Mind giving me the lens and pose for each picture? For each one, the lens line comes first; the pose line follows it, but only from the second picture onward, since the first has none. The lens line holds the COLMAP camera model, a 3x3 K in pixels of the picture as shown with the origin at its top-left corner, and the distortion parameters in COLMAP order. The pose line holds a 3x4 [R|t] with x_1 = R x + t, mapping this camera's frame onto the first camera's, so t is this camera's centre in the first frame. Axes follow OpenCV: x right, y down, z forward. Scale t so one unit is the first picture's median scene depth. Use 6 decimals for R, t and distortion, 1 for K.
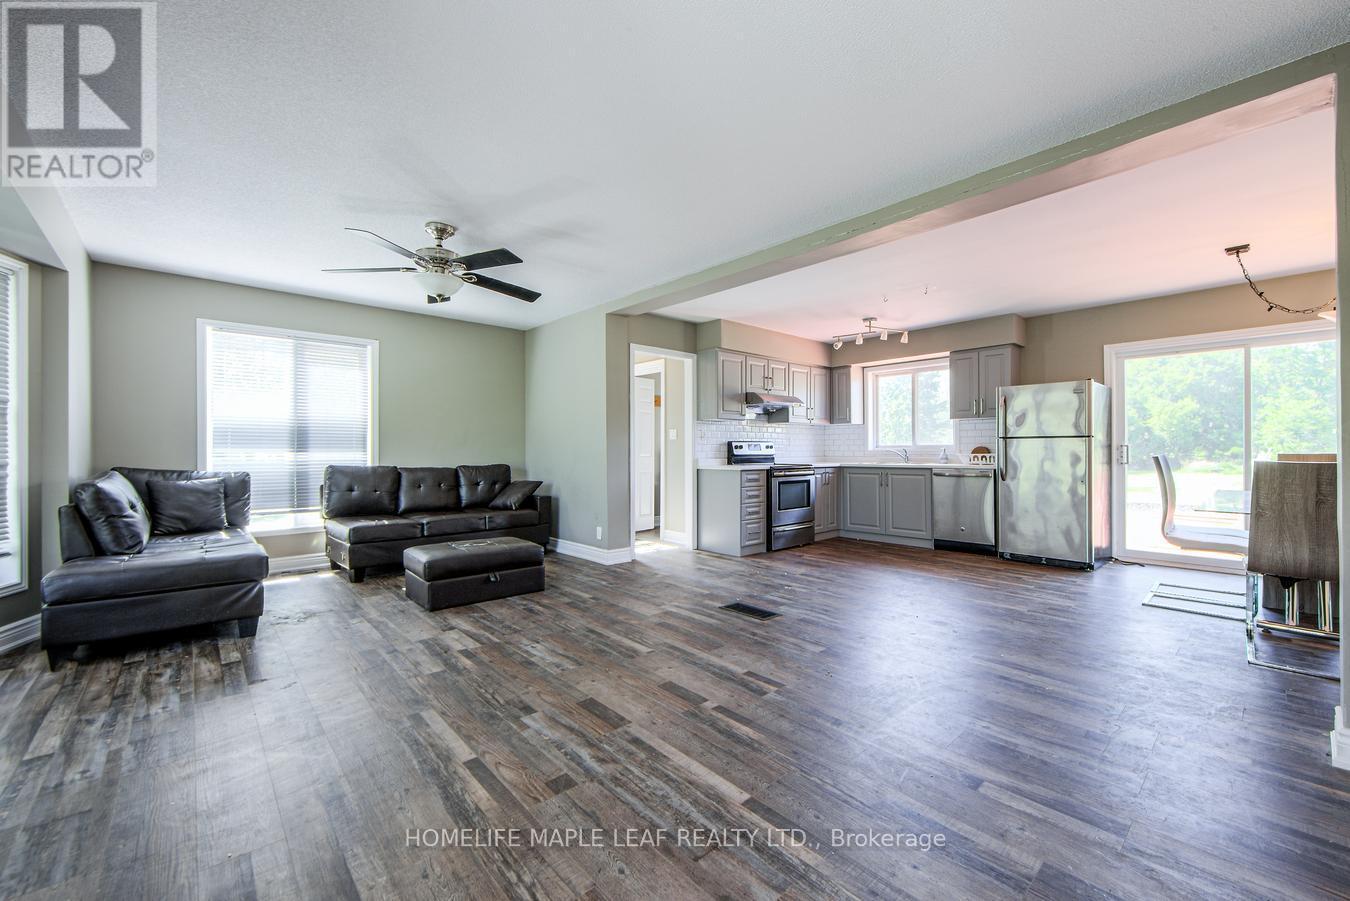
lens RADIAL K [[540.0, 0, 685.5], [0, 540.0, 448.9], [0, 0, 1]] dist [-0.000525, -0.000247]
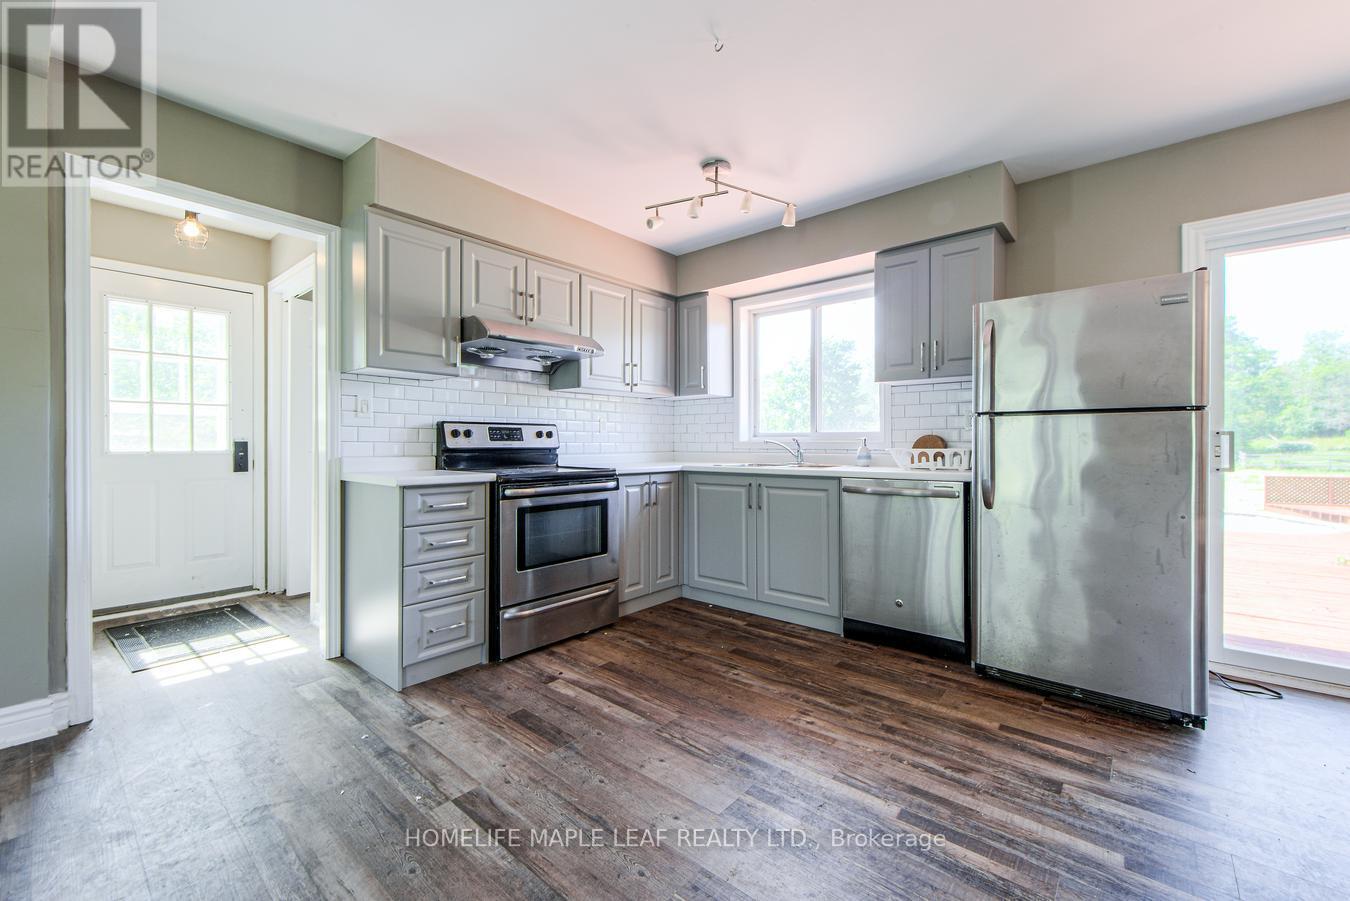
lens RADIAL K [[551.9, 0, 671.8], [0, 551.9, 444.7], [0, 0, 1]] dist [0.000210, 0.000009]
pose [[0.994192, 0.003609, 0.107559, 0.260018], [-0.004271, 0.999973, 0.005934, 0.003424], [-0.107534, -0.006359, 0.994181, 0.537687]]
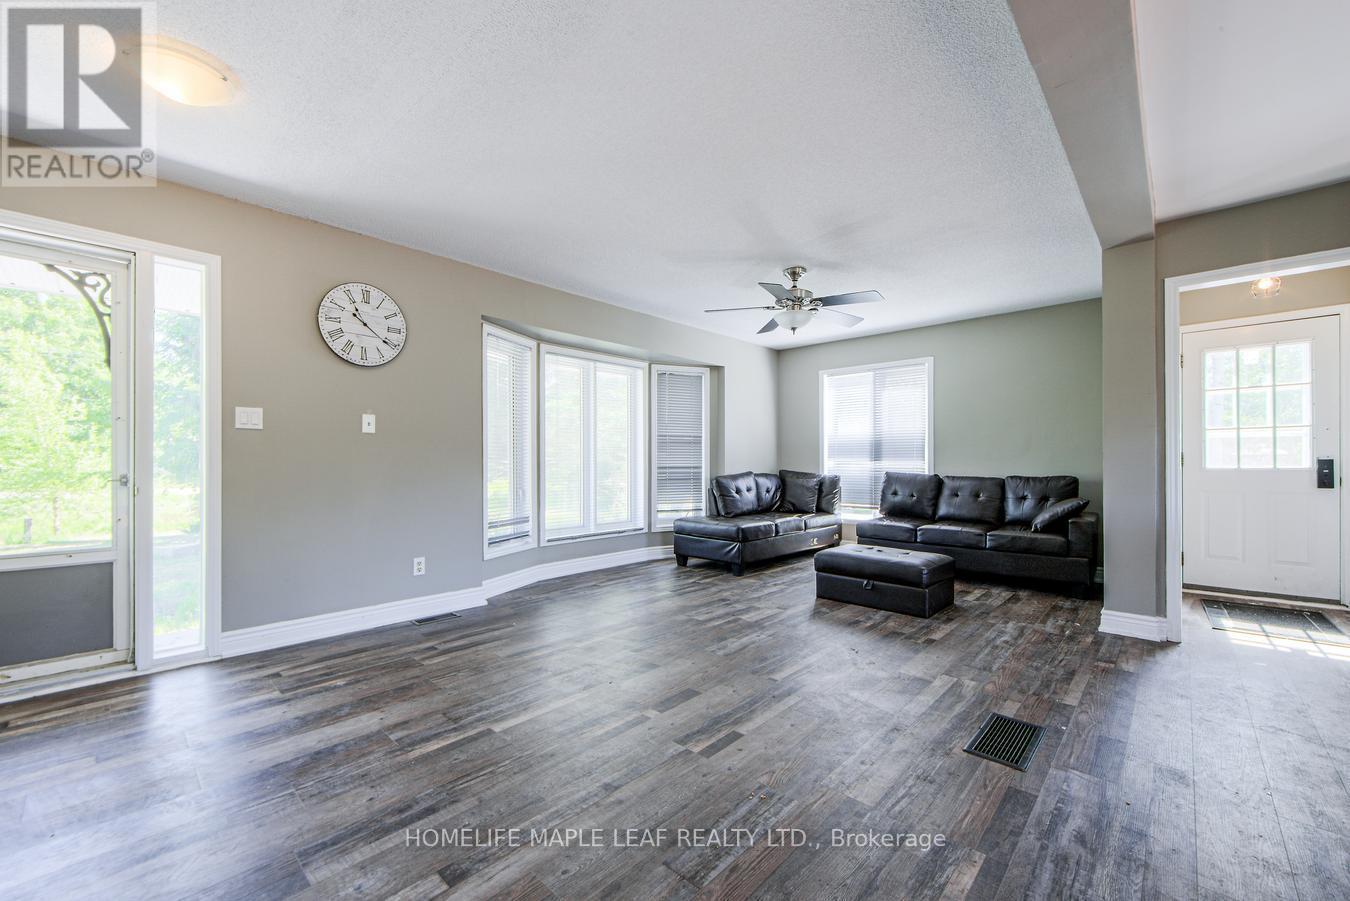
lens RADIAL K [[542.6, 0, 696.5], [0, 542.6, 460.2], [0, 0, 1]] dist [-0.000454, -0.000290]
pose [[0.092708, -0.002275, -0.995691, 0.423428], [0.005067, 0.999986, -0.001813, 0.003933], [0.995680, -0.004877, 0.092718, 0.400643]]
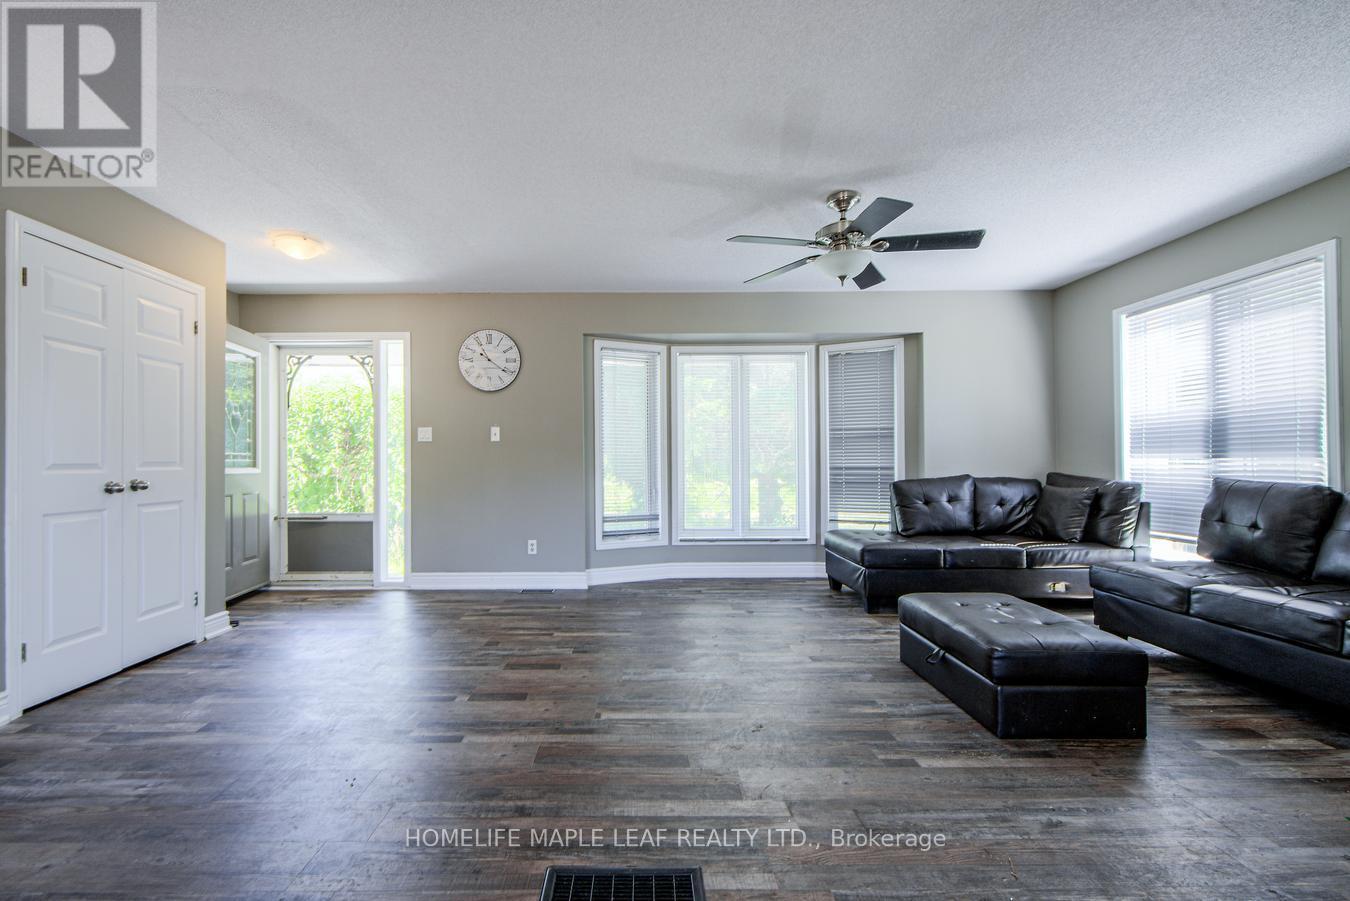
lens RADIAL K [[566.3, 0, 641.2], [0, 566.3, 457.3], [0, 0, 1]] dist [-0.000521, -0.000281]
pose [[-0.684807, -0.002043, -0.728721, 0.249660], [0.009180, 0.999893, -0.011431, 0.005875], [0.728666, -0.014518, -0.684715, 0.819233]]
